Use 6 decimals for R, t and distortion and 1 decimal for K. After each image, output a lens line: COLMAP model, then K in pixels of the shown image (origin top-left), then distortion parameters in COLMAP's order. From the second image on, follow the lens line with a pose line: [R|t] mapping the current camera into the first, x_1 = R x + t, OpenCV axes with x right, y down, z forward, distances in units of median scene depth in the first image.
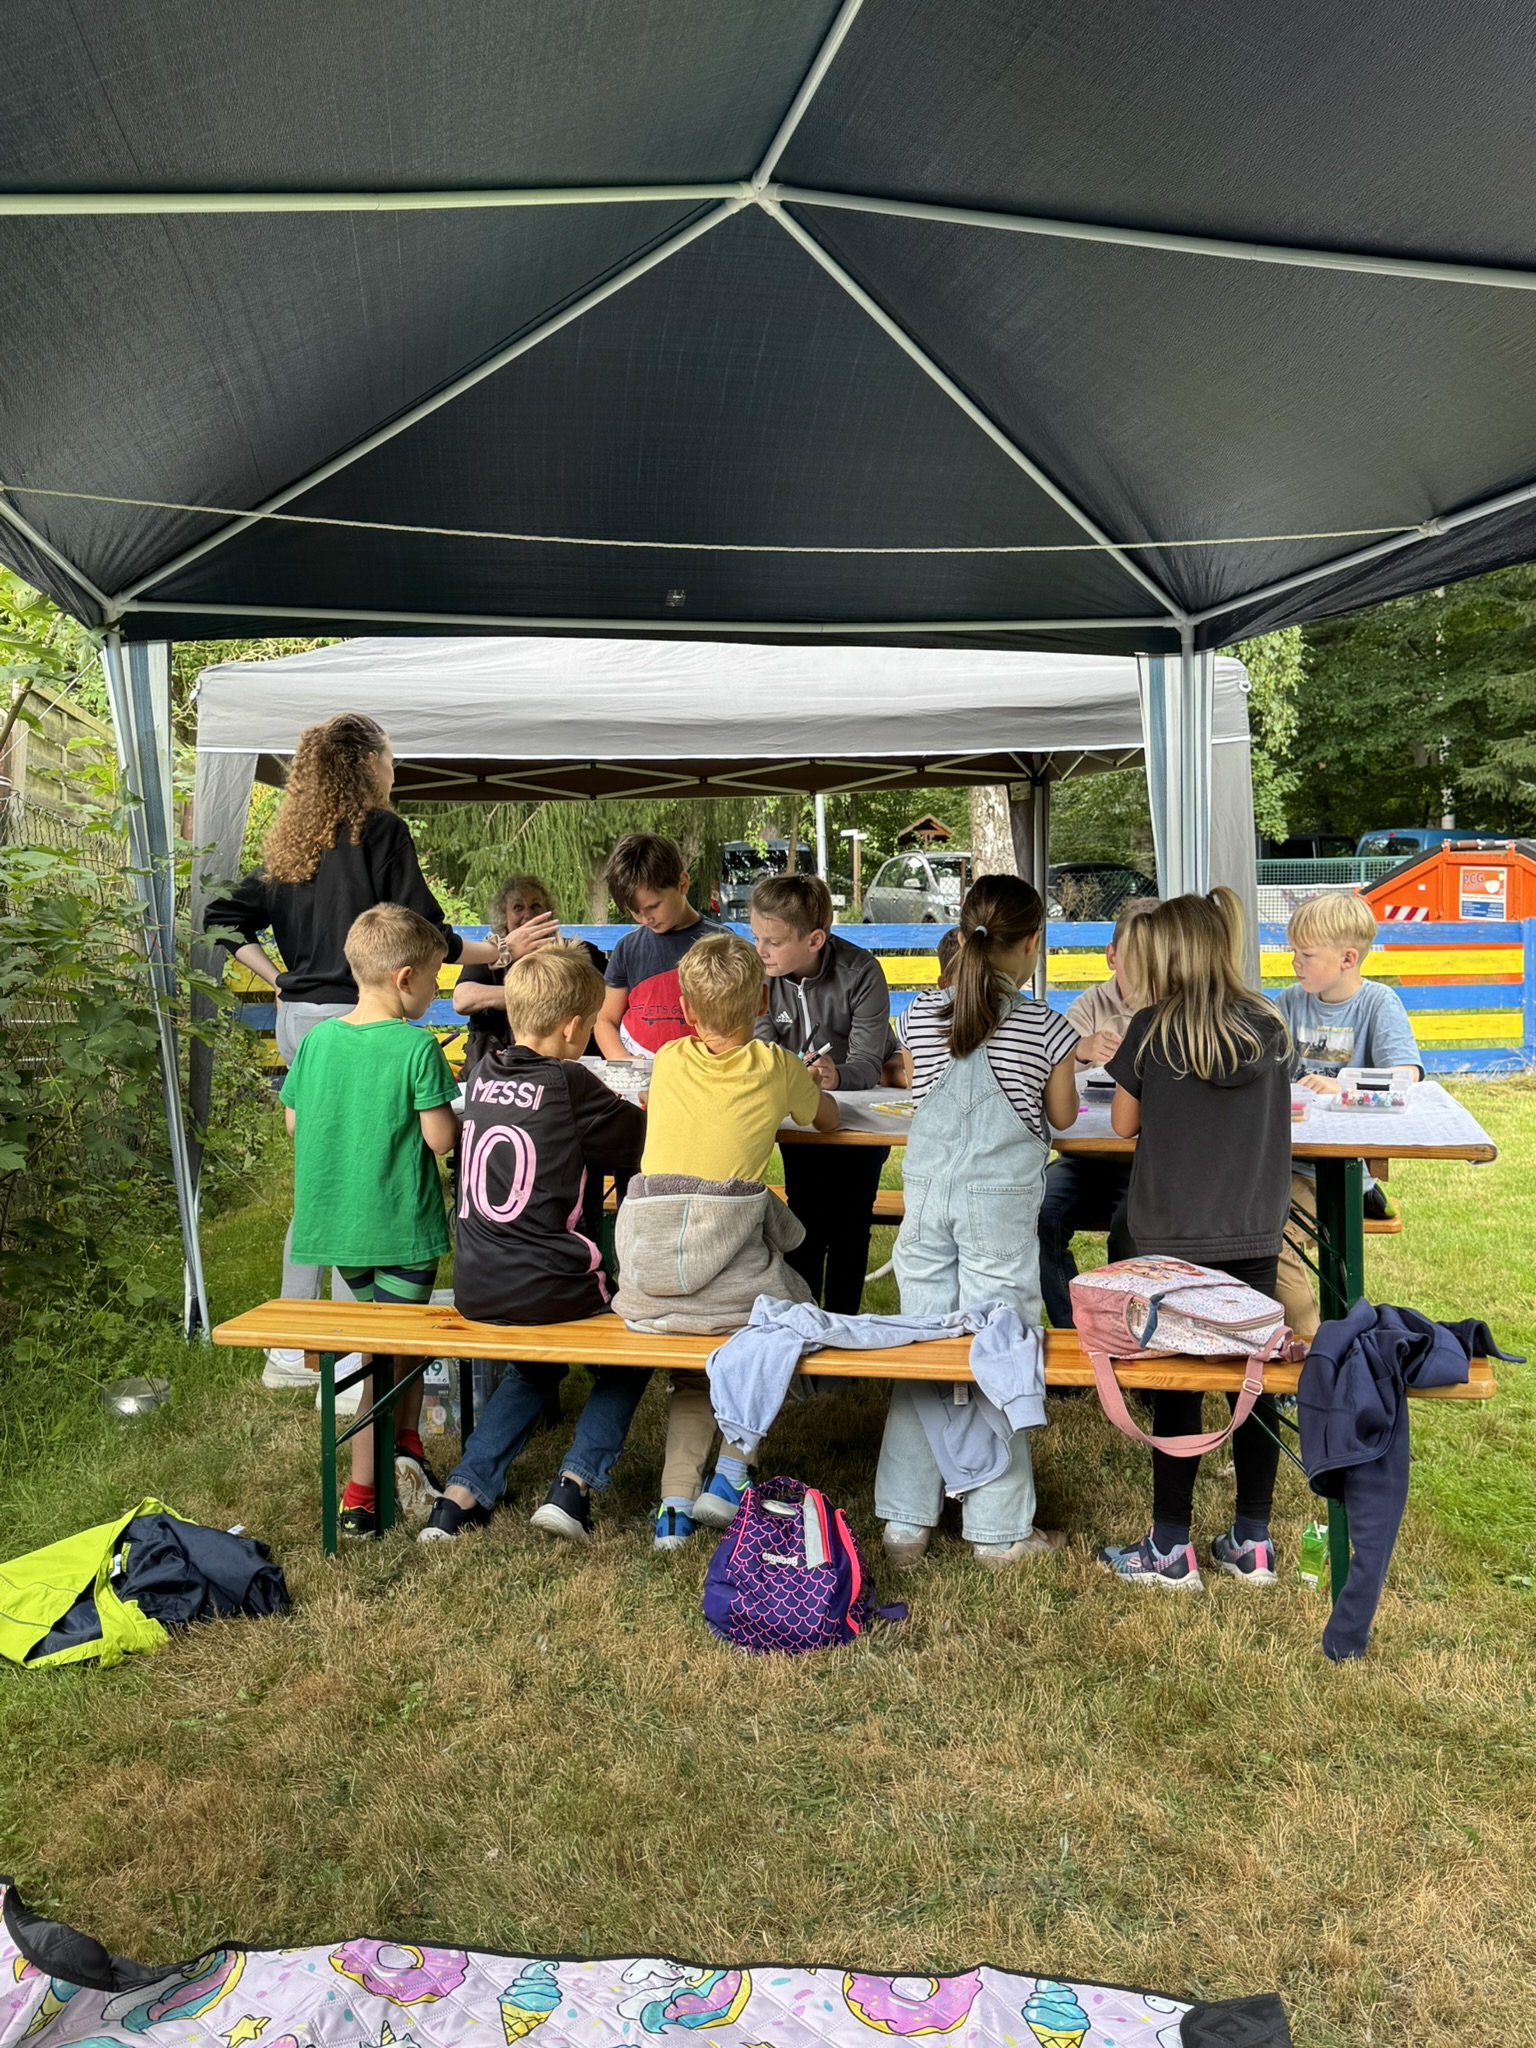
lens RADIAL K [[1951.2, 0, 740.9], [0, 1951.2, 1032.7], [0, 0, 1]] dist [0.046157, 0.000000]
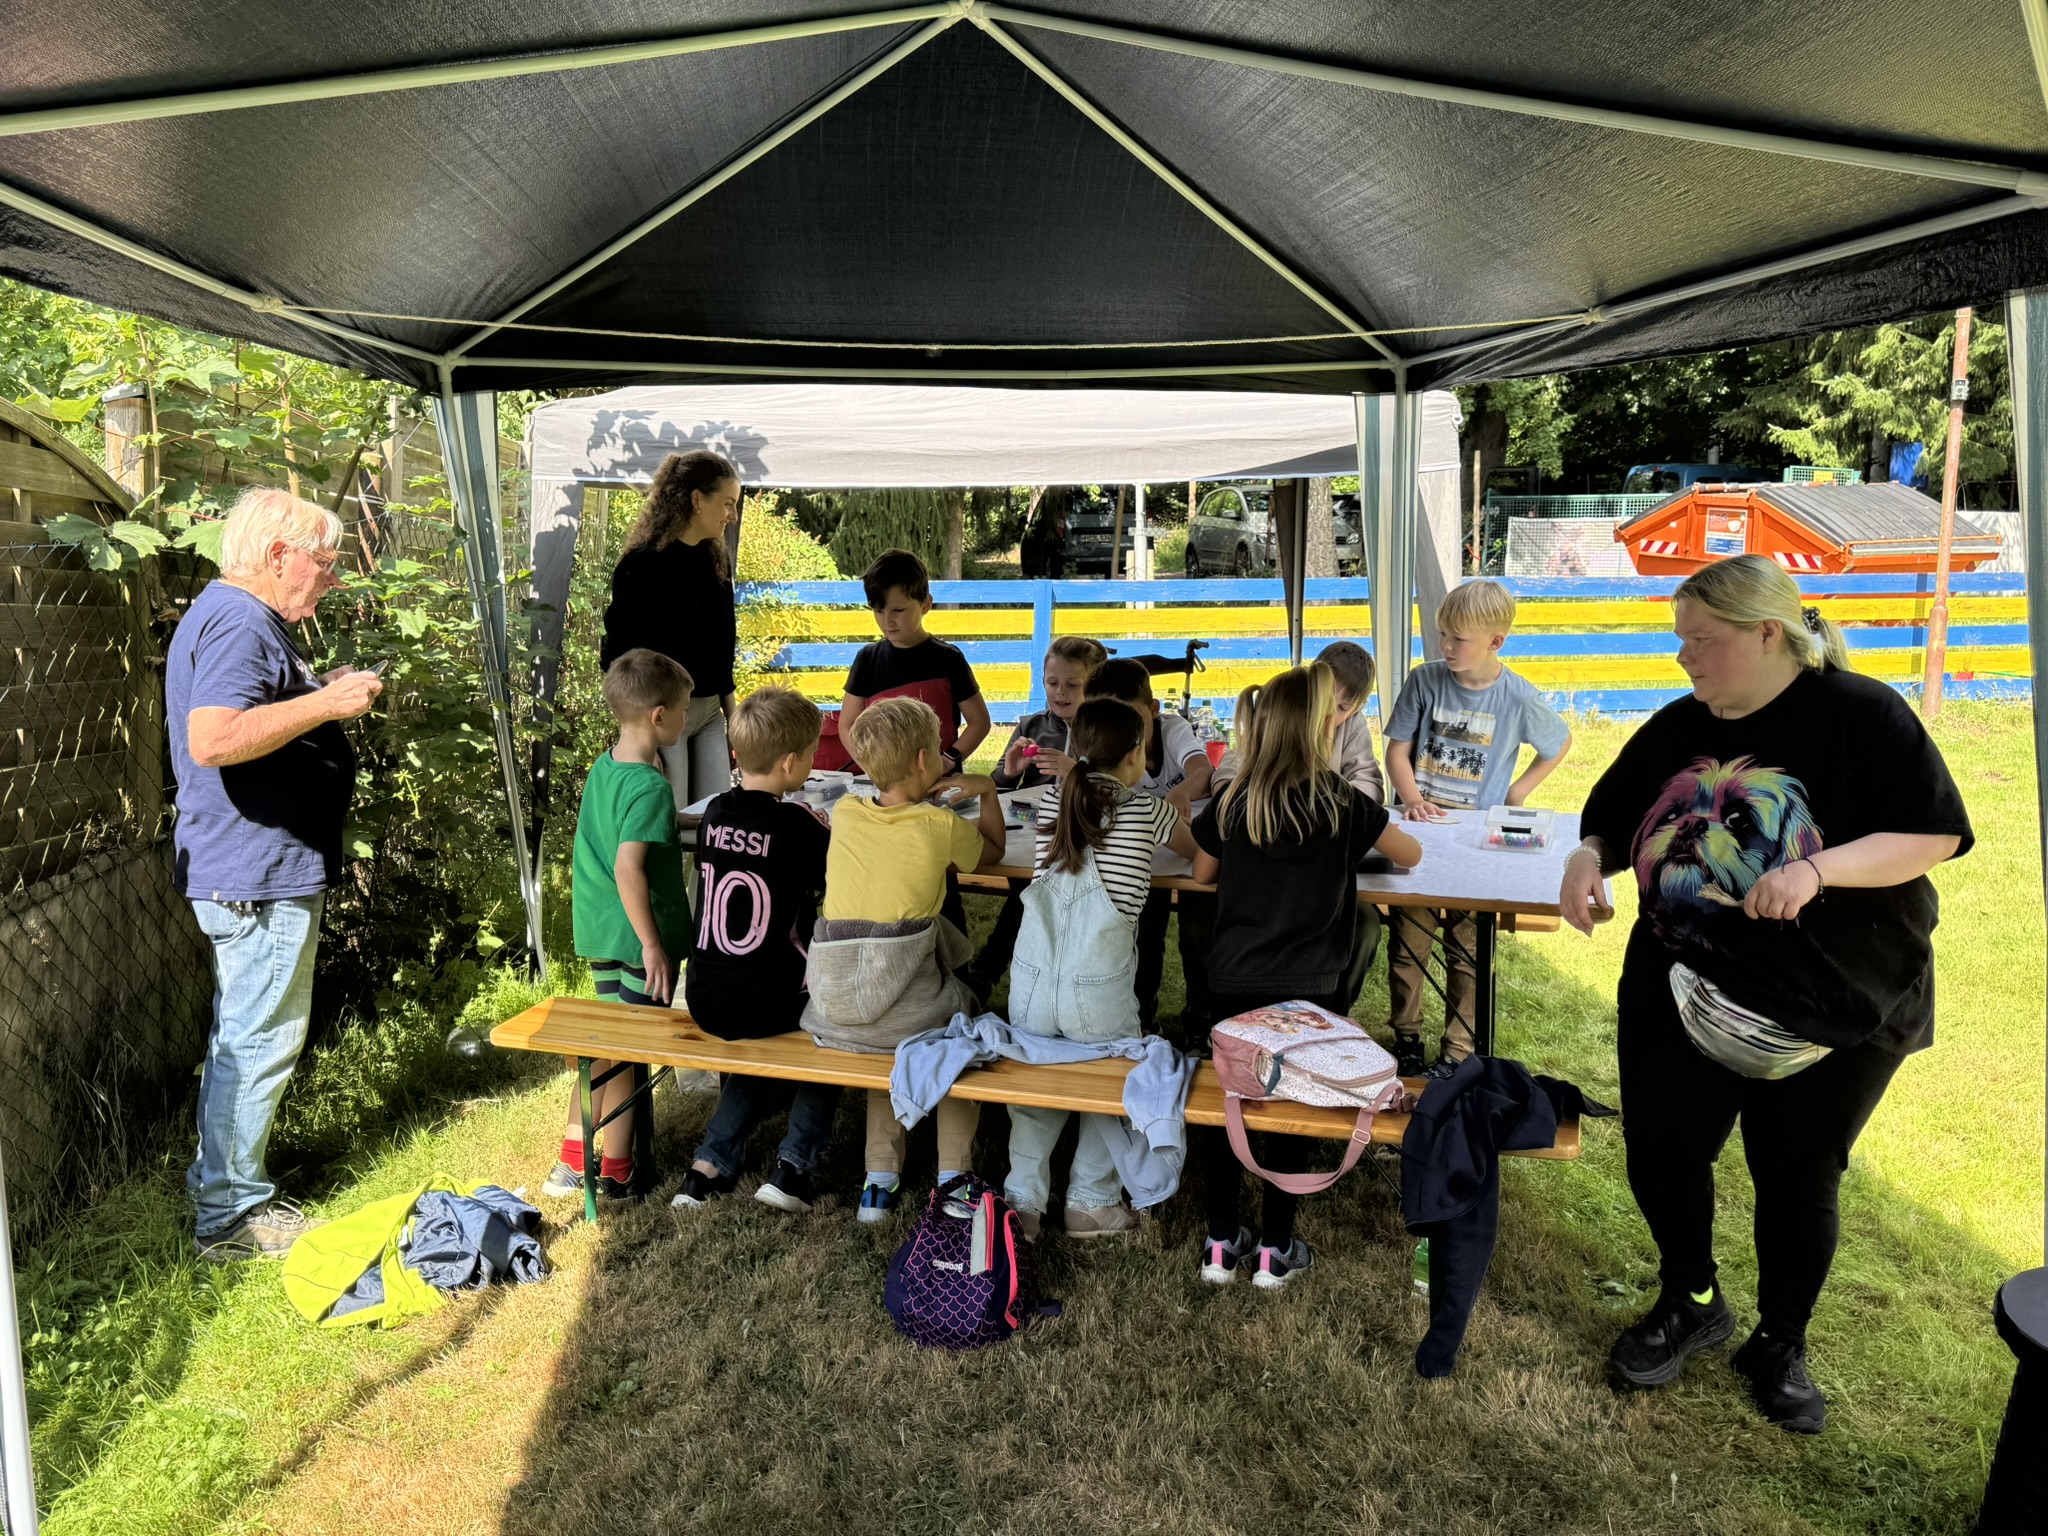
lens RADIAL K [[1622.0, 0, 1005.1], [0, 1622.0, 755.8], [0, 0, 1]] dist [0.046790, -0.052440]
pose [[0.997737, 0.014171, -0.065734, 0.110836], [-0.008096, 0.995747, 0.091770, -0.116442], [0.066755, -0.091030, 0.993608, 0.076306]]
